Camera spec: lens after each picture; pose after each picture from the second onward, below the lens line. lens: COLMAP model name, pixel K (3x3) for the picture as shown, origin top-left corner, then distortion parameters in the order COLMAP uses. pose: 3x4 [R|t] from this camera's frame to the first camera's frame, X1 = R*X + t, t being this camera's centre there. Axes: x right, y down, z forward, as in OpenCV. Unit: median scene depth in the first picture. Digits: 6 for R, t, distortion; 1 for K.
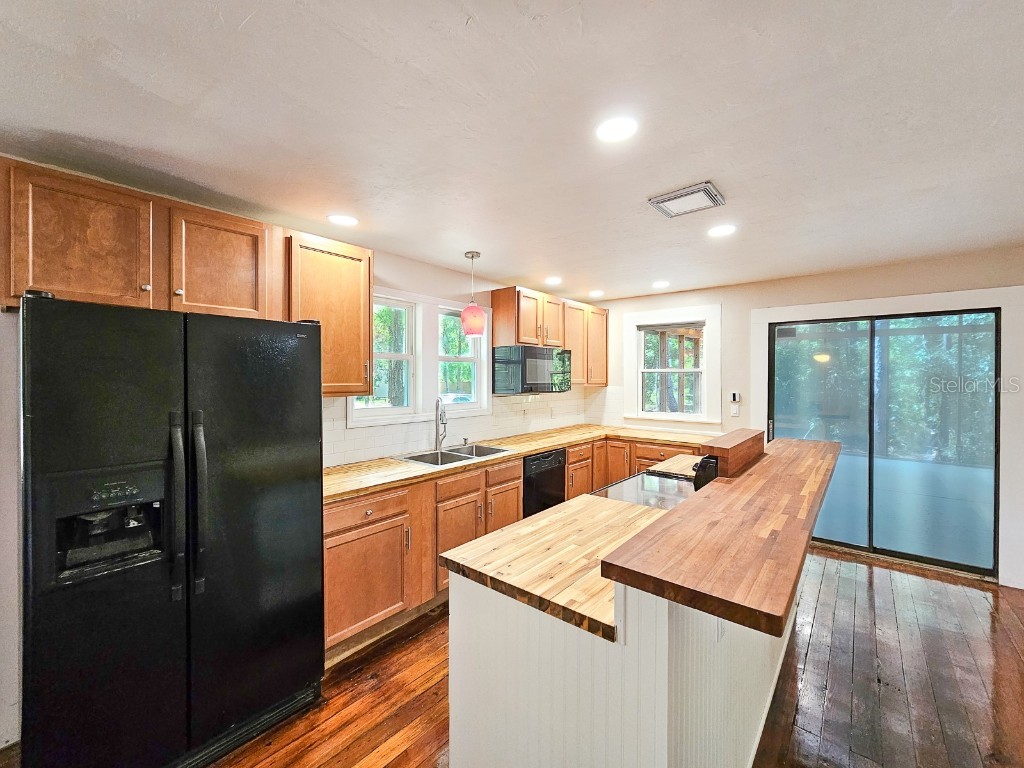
lens RADIAL K [[428.5, 0, 517.7], [0, 428.5, 377.9], [0, 0, 1]] dist [-0.000305, 0.000402]
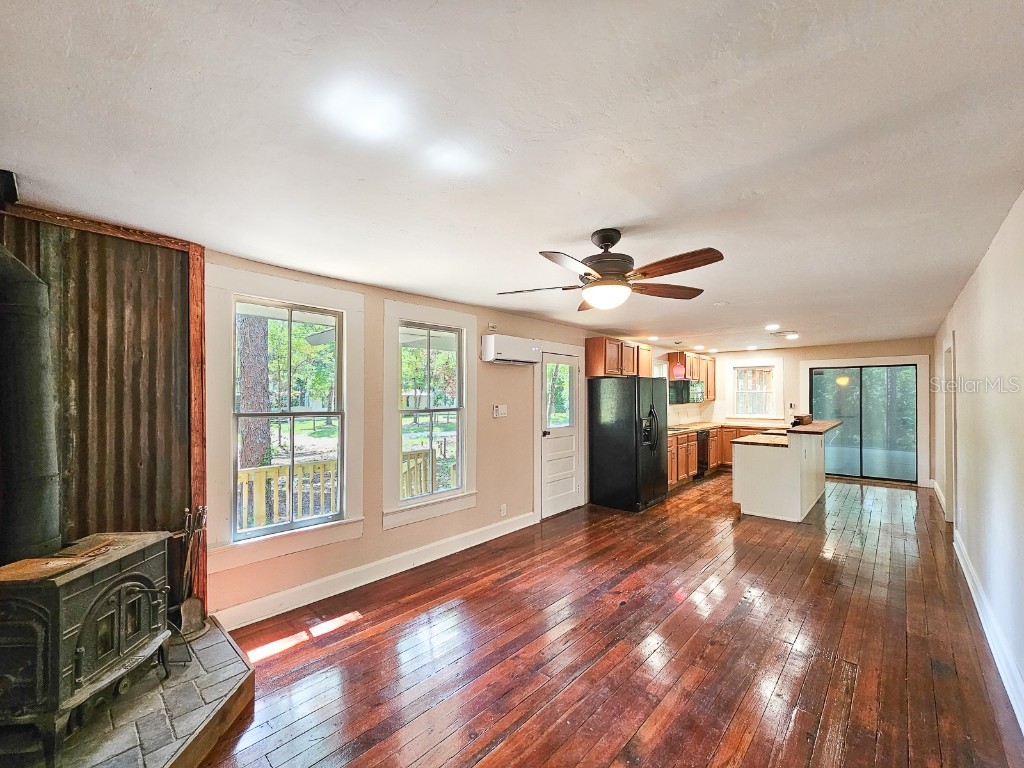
lens RADIAL K [[428.5, 0, 512.3], [0, 428.5, 390.5], [0, 0, 1]] dist [-0.000305, 0.000402]
pose [[0.998652, -0.002603, -0.051840, -0.783454], [0.001841, 0.999890, -0.014732, 0.003097], [0.051872, 0.014617, 0.998547, -1.203475]]
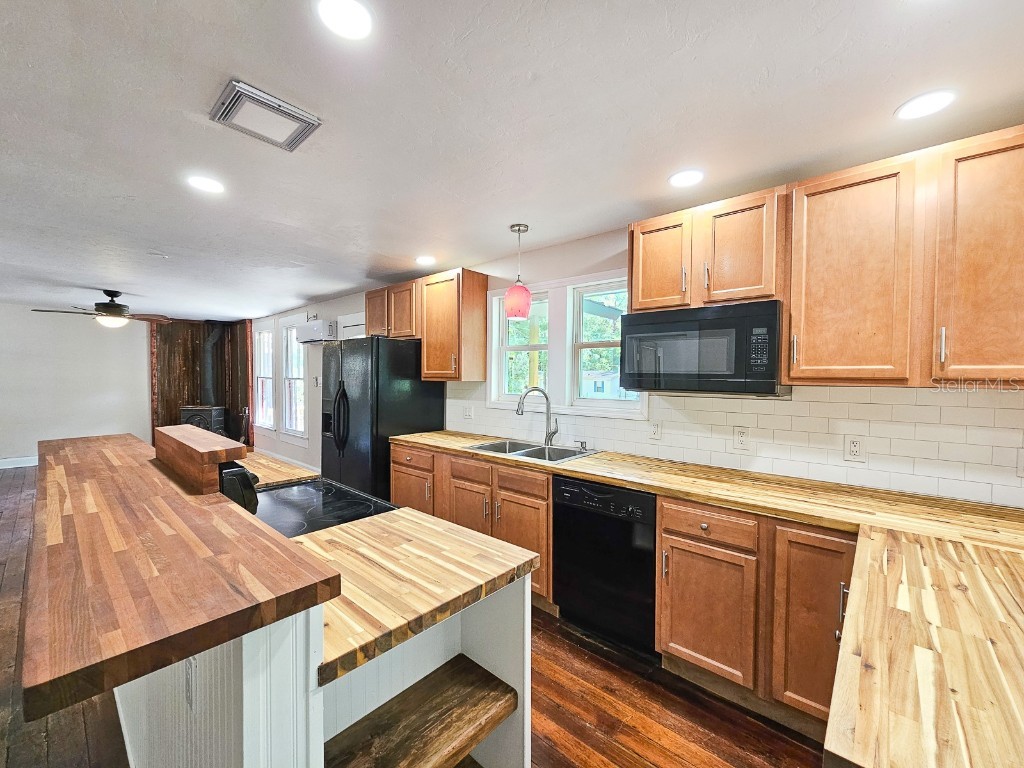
lens RADIAL K [[428.5, 0, 509.1], [0, 428.5, 385.3], [0, 0, 1]] dist [-0.000305, 0.000402]
pose [[-0.063280, 0.018071, -0.997832, 0.708027], [-0.010767, 0.999765, 0.018789, 0.021871], [0.997938, 0.011932, -0.063071, 0.934787]]
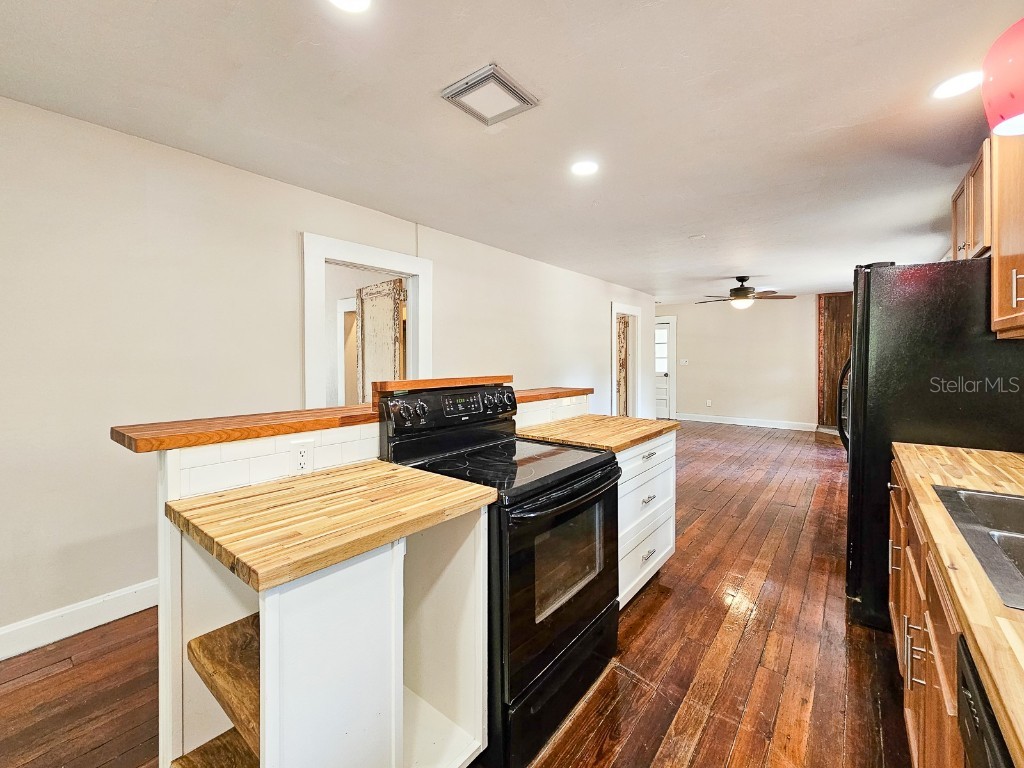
lens RADIAL K [[428.5, 0, 508.7], [0, 428.5, 363.0], [0, 0, 1]] dist [-0.000305, 0.000402]
pose [[-0.999994, -0.003440, -0.001006, 0.238031], [-0.003454, 0.999883, 0.014884, 0.054797], [0.000955, 0.014887, -0.999889, 1.153591]]
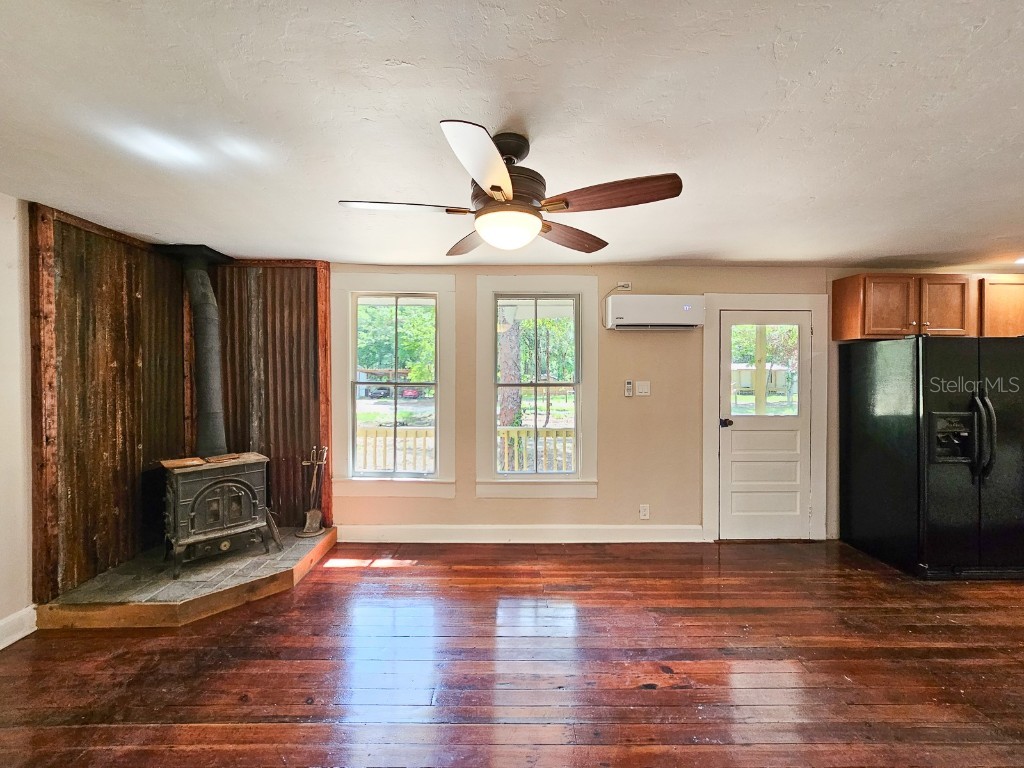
lens RADIAL K [[428.5, 0, 502.3], [0, 428.5, 369.5], [0, 0, 1]] dist [-0.000305, 0.000402]
pose [[0.638501, 0.002155, -0.769618, -0.291719], [-0.005697, 0.999982, -0.001926, 0.003600], [0.769600, 0.005614, 0.638501, -0.833976]]
